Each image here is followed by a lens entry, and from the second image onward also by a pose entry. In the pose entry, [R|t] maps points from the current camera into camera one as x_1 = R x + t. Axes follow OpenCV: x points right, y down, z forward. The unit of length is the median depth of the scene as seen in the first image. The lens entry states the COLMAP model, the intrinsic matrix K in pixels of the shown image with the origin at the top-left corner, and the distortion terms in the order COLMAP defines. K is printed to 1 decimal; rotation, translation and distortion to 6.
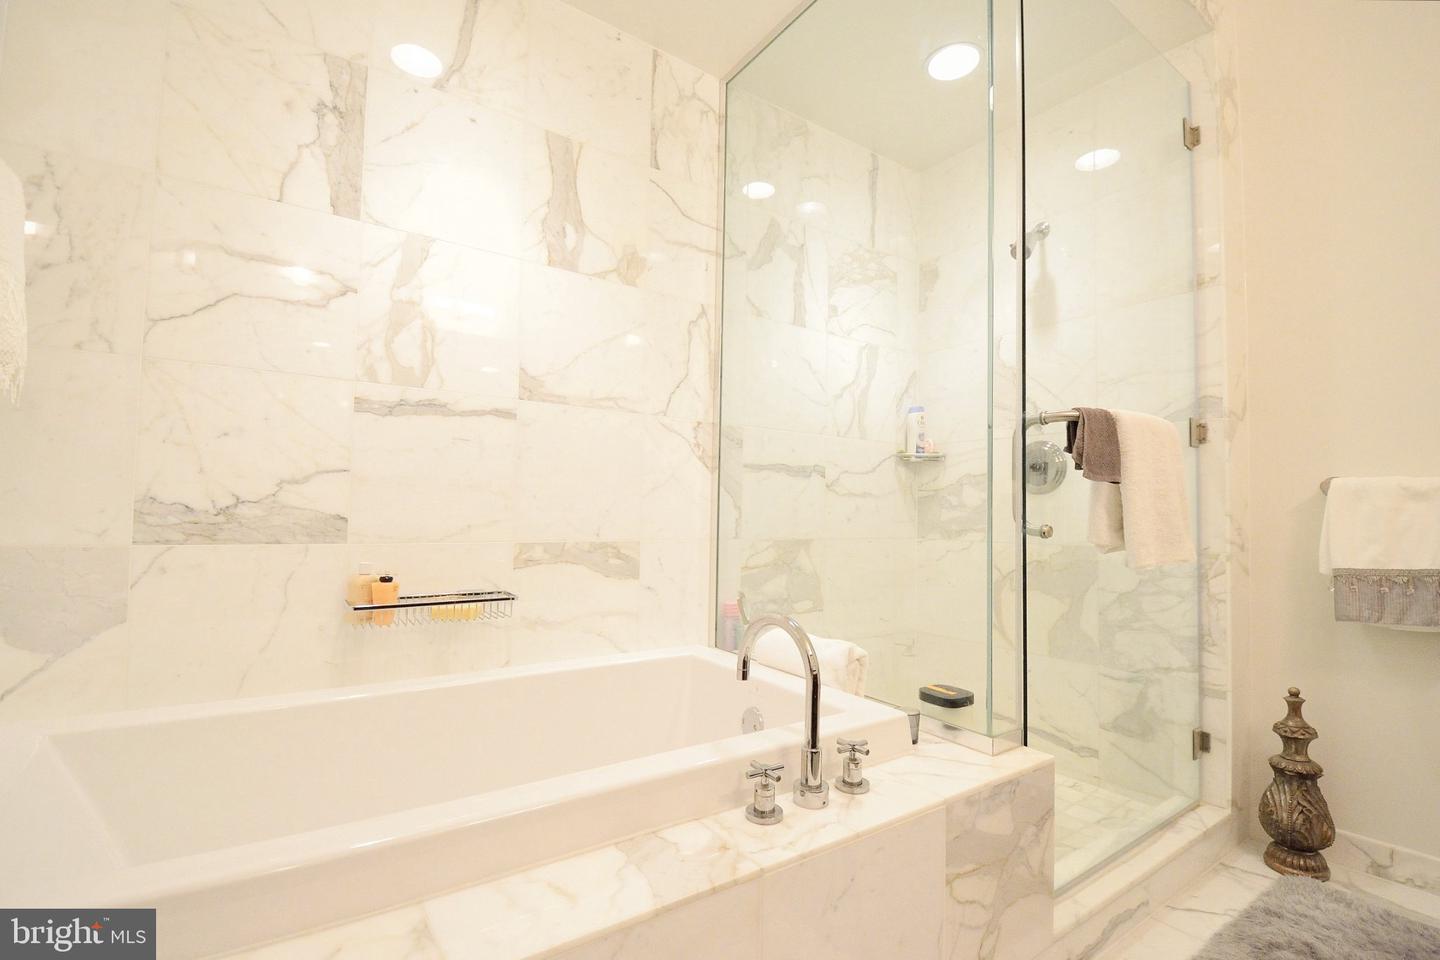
lens RADIAL K [[649.1, 0, 720.2], [0, 649.1, 485.0], [0, 0, 1]] dist [0.014863, -0.023652]
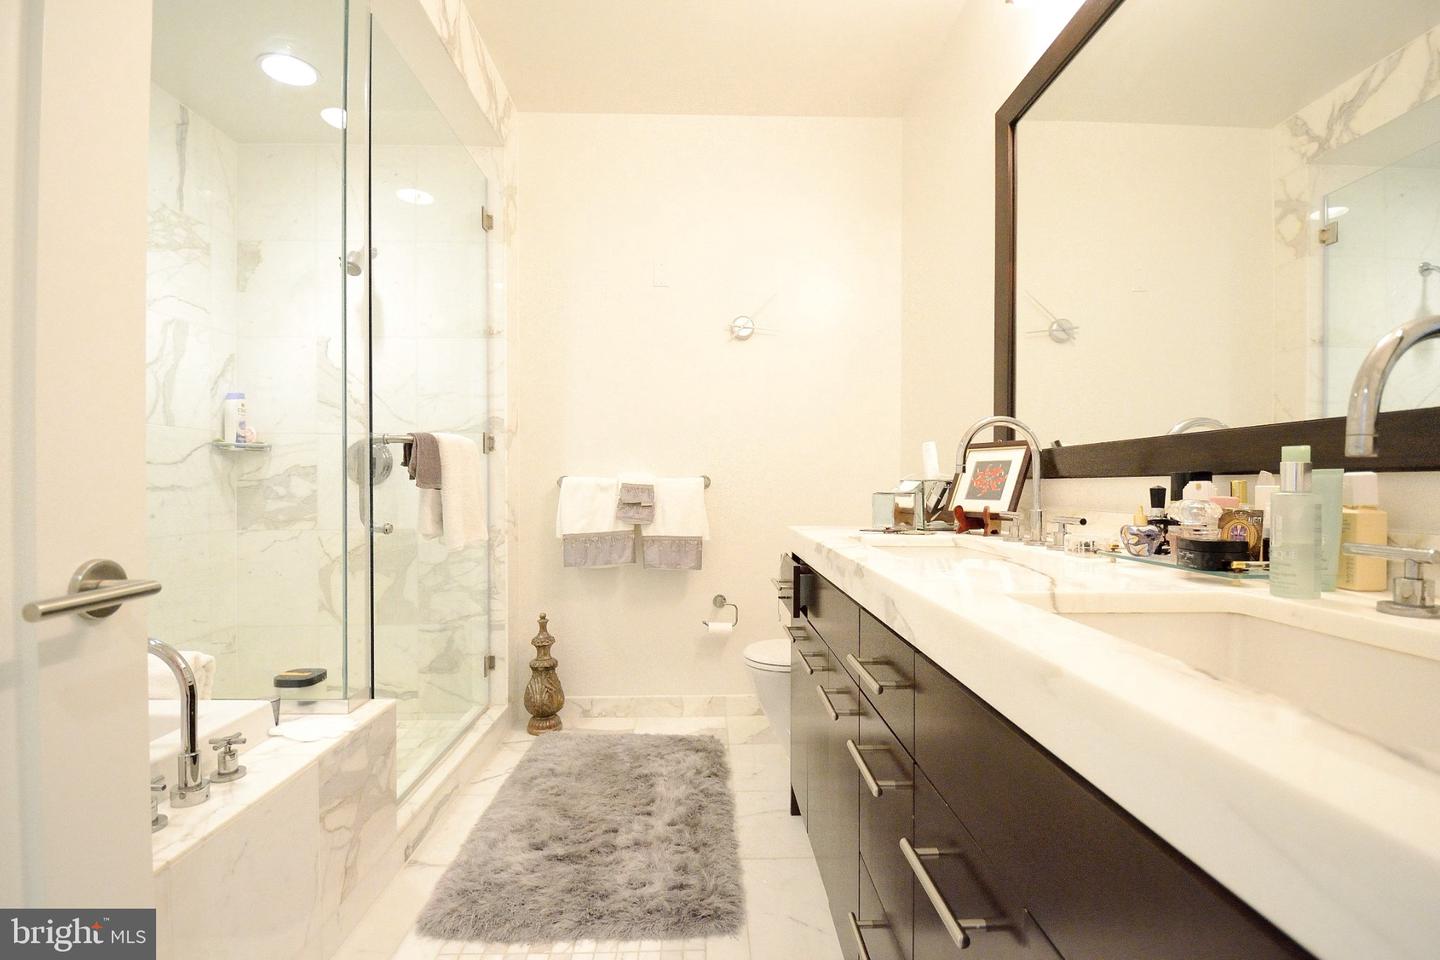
lens RADIAL K [[649.1, 0, 720.2], [0, 649.1, 485.0], [0, 0, 1]] dist [0.014863, -0.023652]
pose [[0.553450, -0.023458, 0.832552, -0.162623], [-0.022726, 0.998806, 0.043250, -0.069243], [-0.832572, -0.042857, 0.552256, -0.198971]]
